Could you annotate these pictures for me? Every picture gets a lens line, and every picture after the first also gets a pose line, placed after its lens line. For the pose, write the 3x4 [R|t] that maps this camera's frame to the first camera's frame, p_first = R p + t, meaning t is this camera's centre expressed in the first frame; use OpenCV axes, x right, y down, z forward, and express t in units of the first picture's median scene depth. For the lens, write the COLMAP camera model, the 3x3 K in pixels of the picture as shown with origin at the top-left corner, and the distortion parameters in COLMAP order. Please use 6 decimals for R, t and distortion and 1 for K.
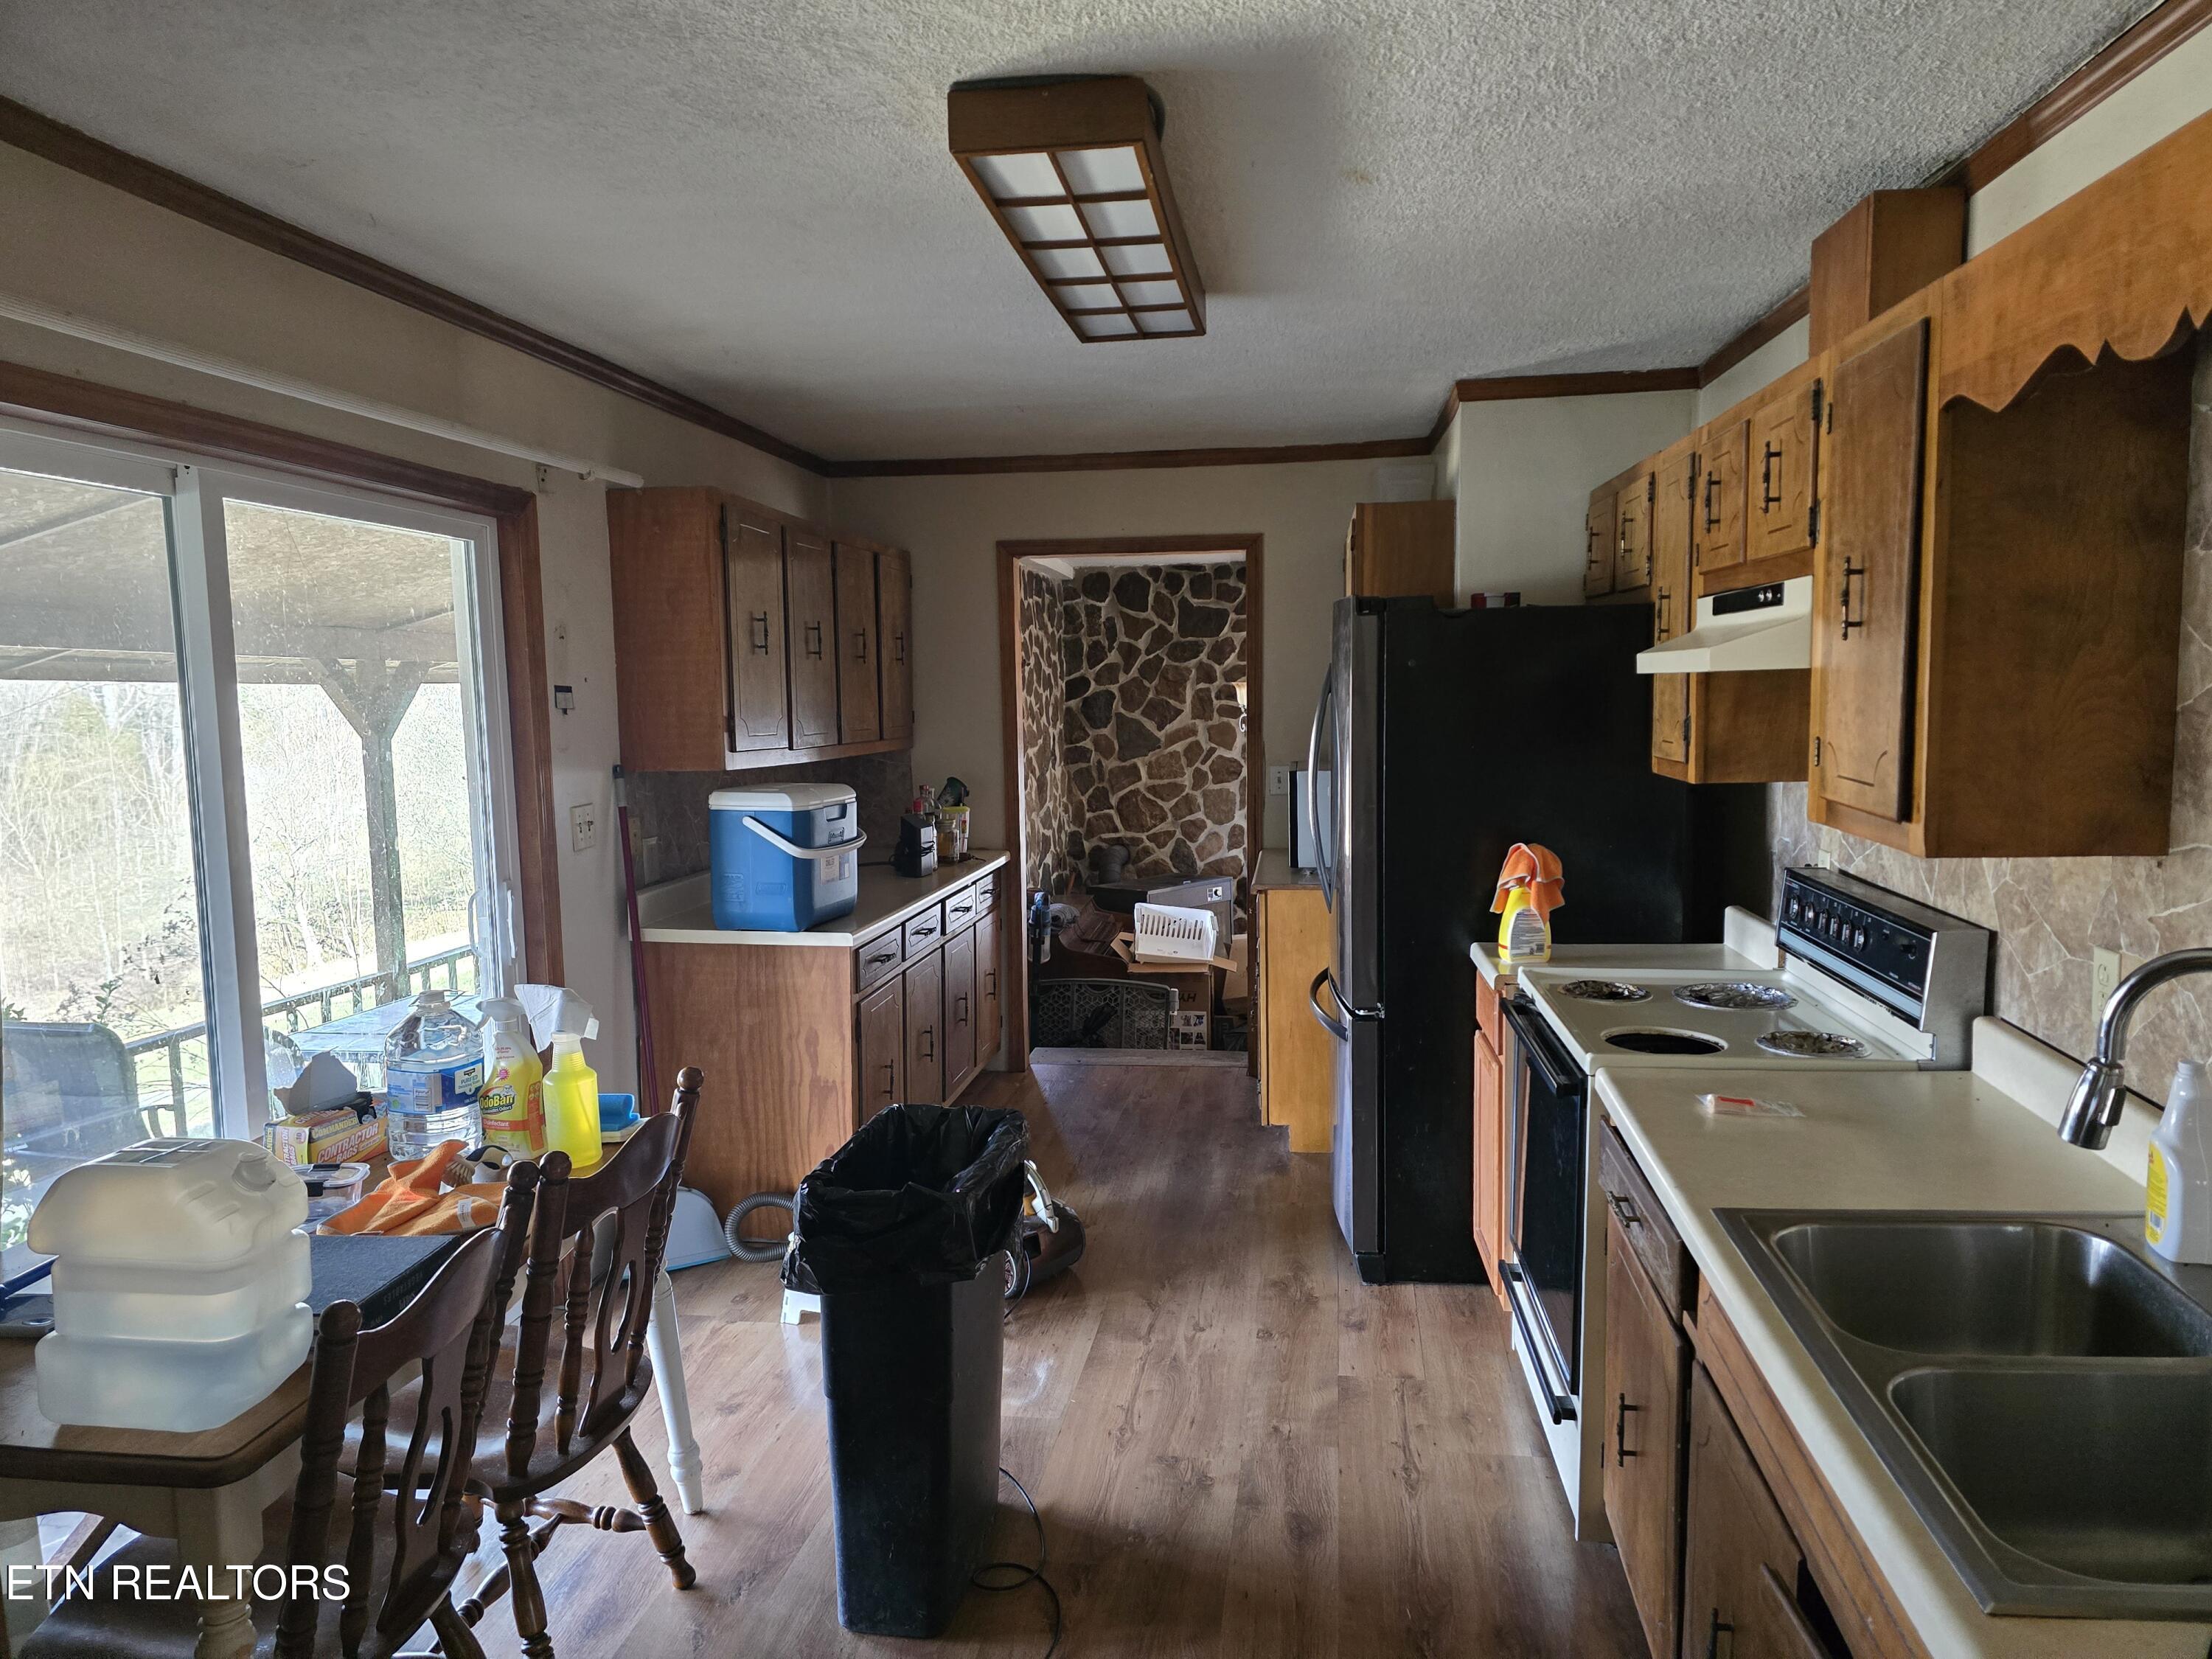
lens RADIAL K [[1488.4, 0, 1110.6], [0, 1488.4, 832.7], [0, 0, 1]] dist [0.048394, -0.048204]
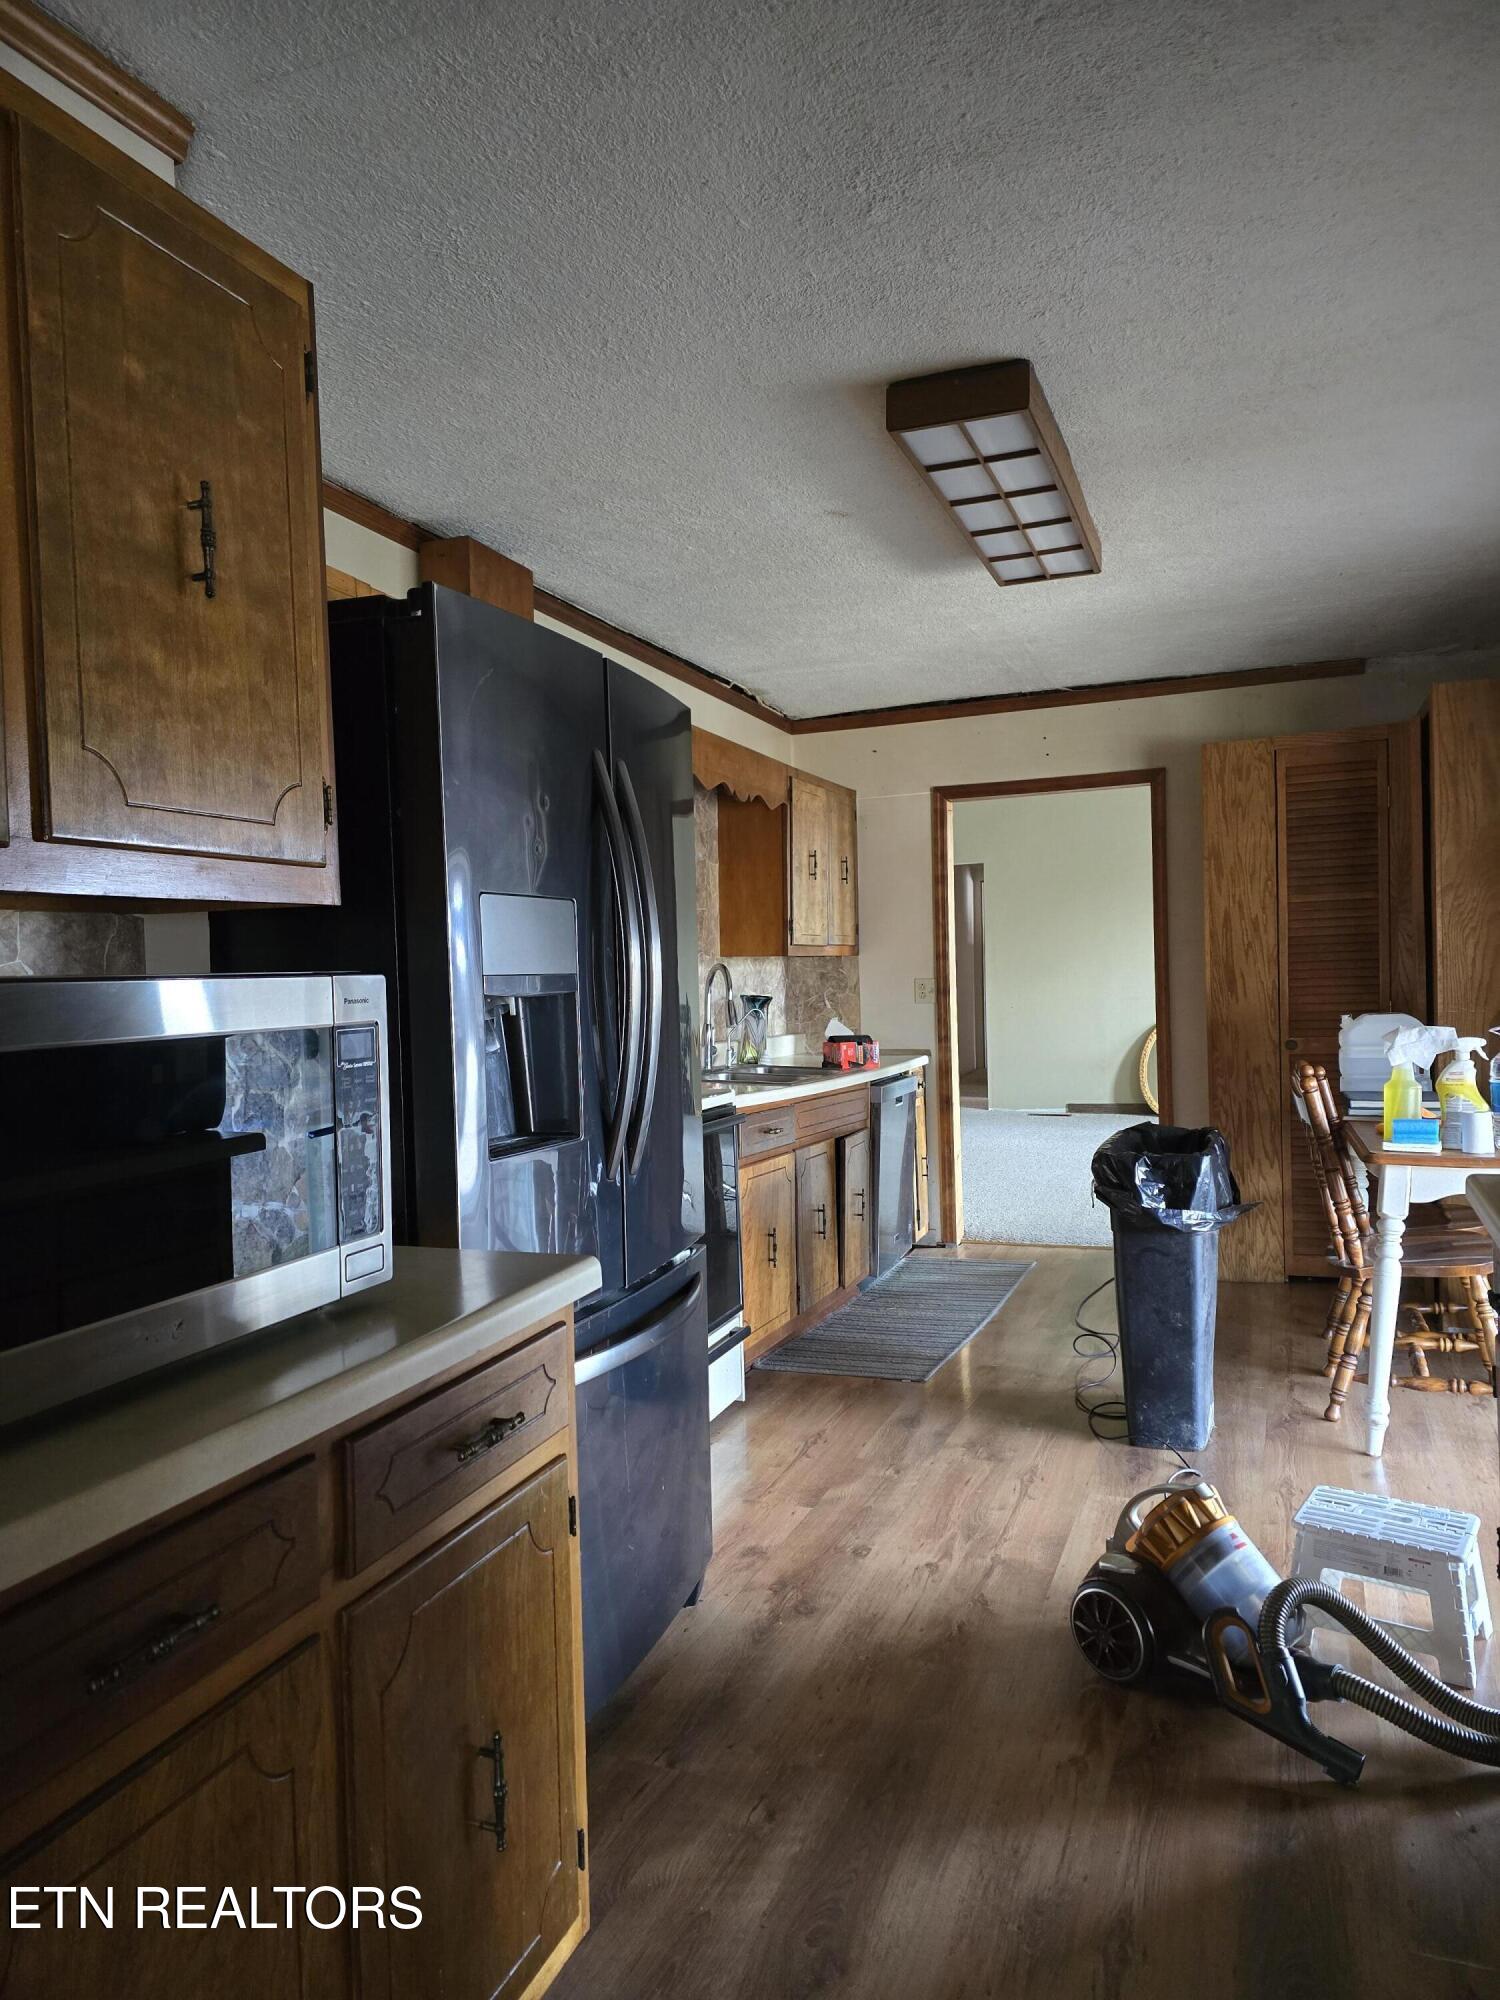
lens RADIAL K [[1345.7, 0, 741.2], [0, 1345.7, 996.4], [0, 0, 1]] dist [0.048394, -0.048204]
pose [[-0.971308, 0.035913, 0.235097, -0.024761], [0.065434, 0.990736, 0.118999, -0.078307], [-0.228645, 0.130968, -0.964660, 1.453167]]
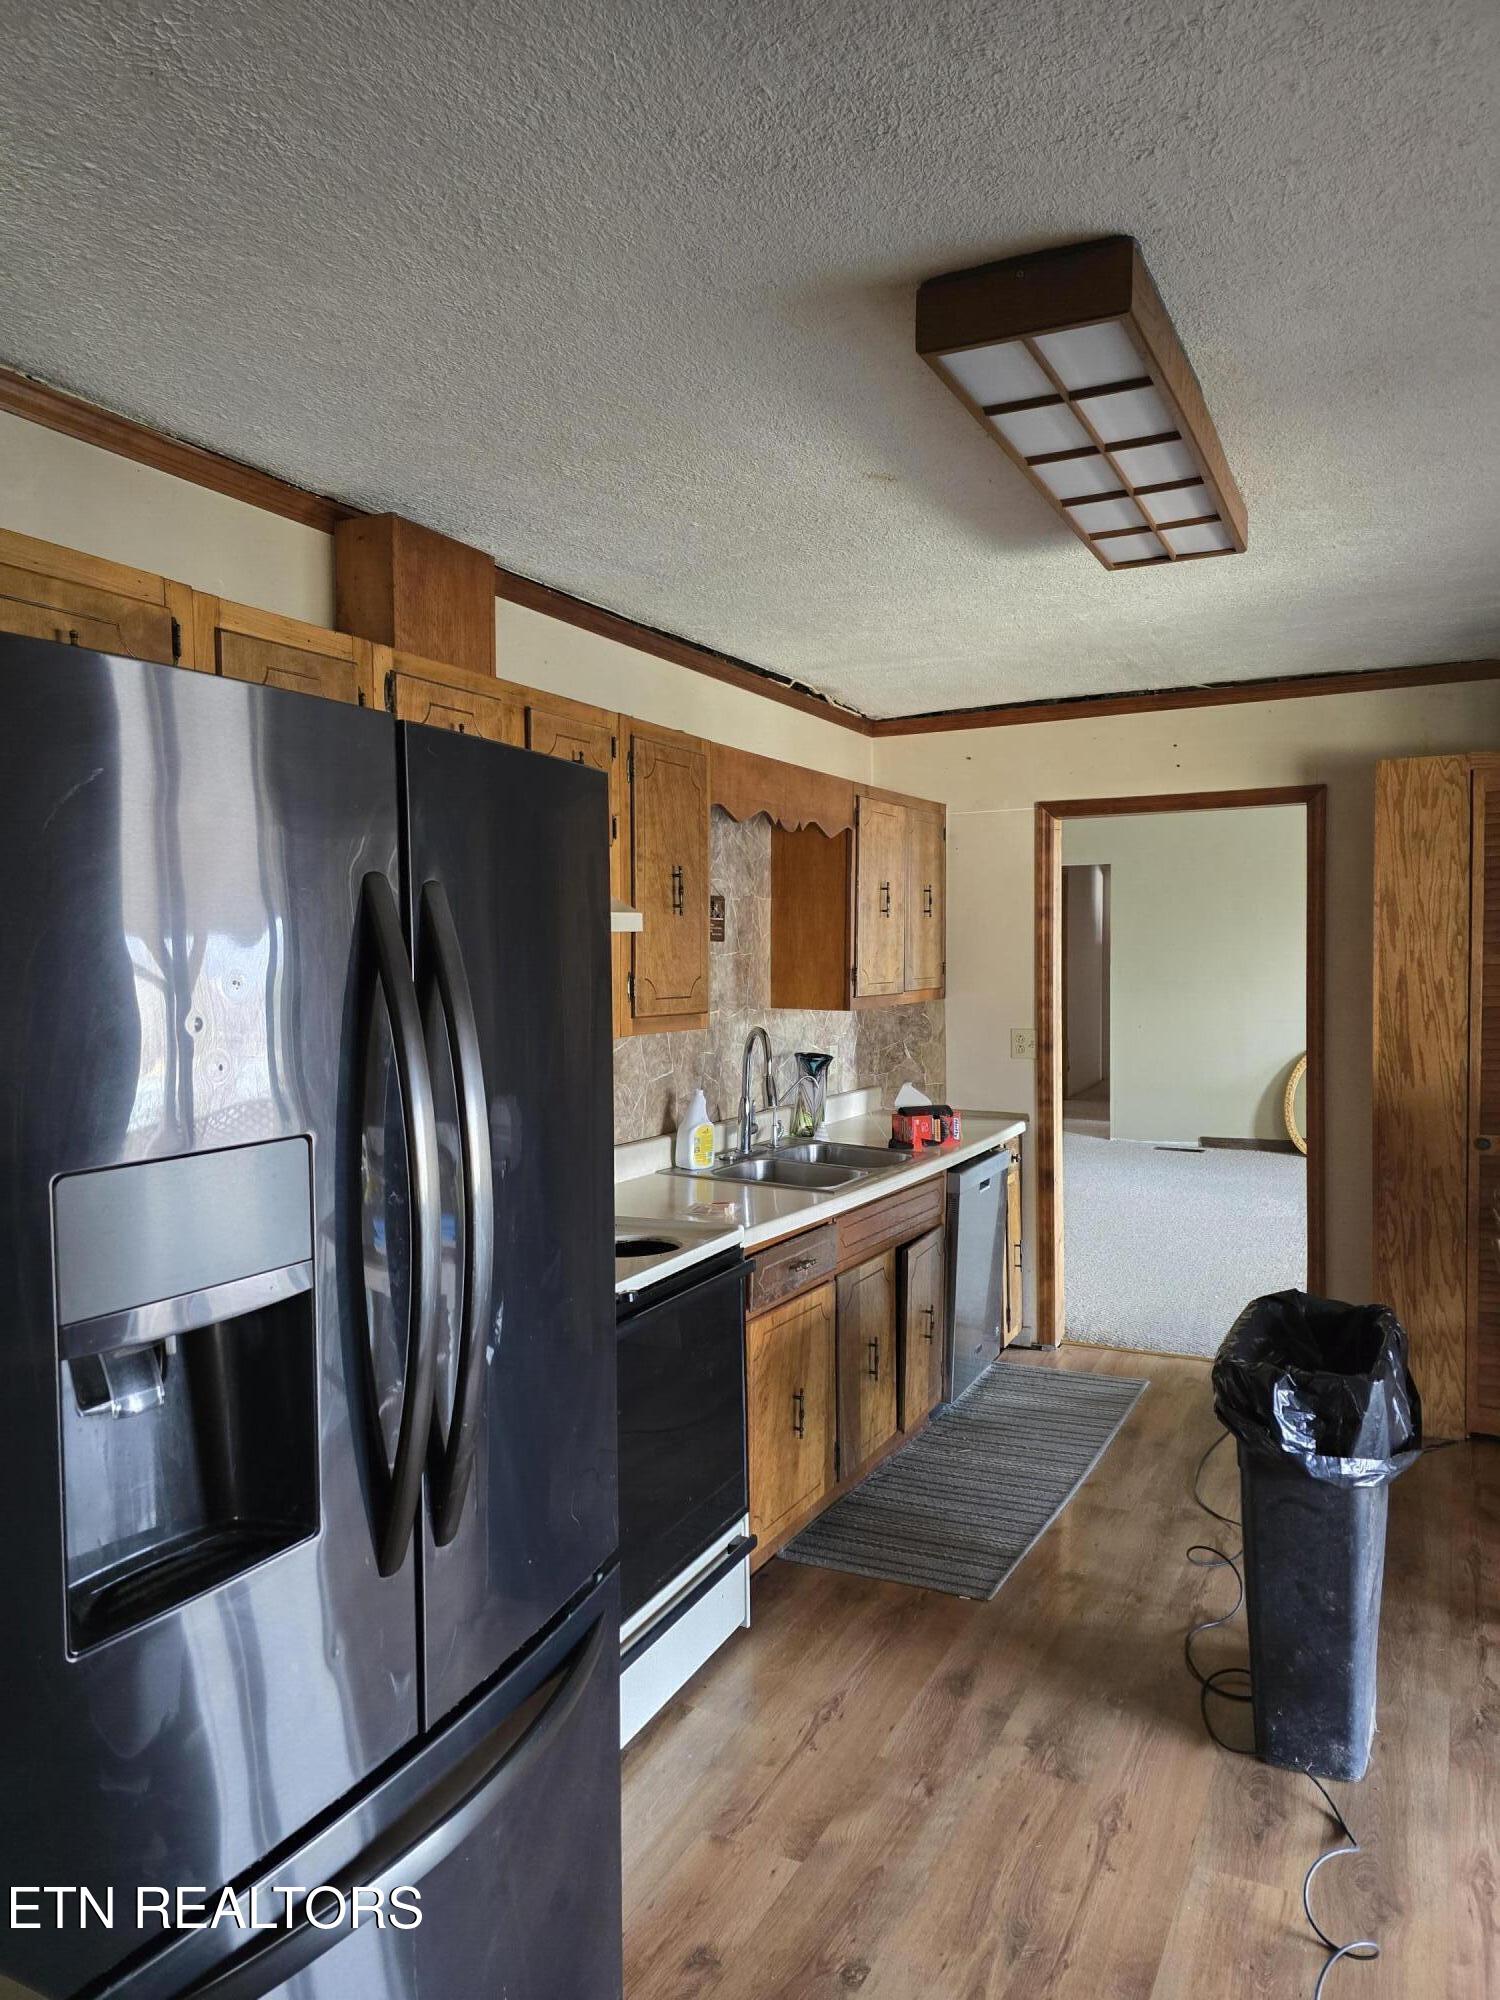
lens RADIAL K [[1345.7, 0, 756.5], [0, 1345.7, 988.1], [0, 0, 1]] dist [0.048394, -0.048204]
pose [[-0.947713, 0.012809, 0.318868, -0.037082], [0.058027, 0.989454, 0.132715, -0.123720], [-0.313805, 0.144278, -0.938462, 1.231090]]
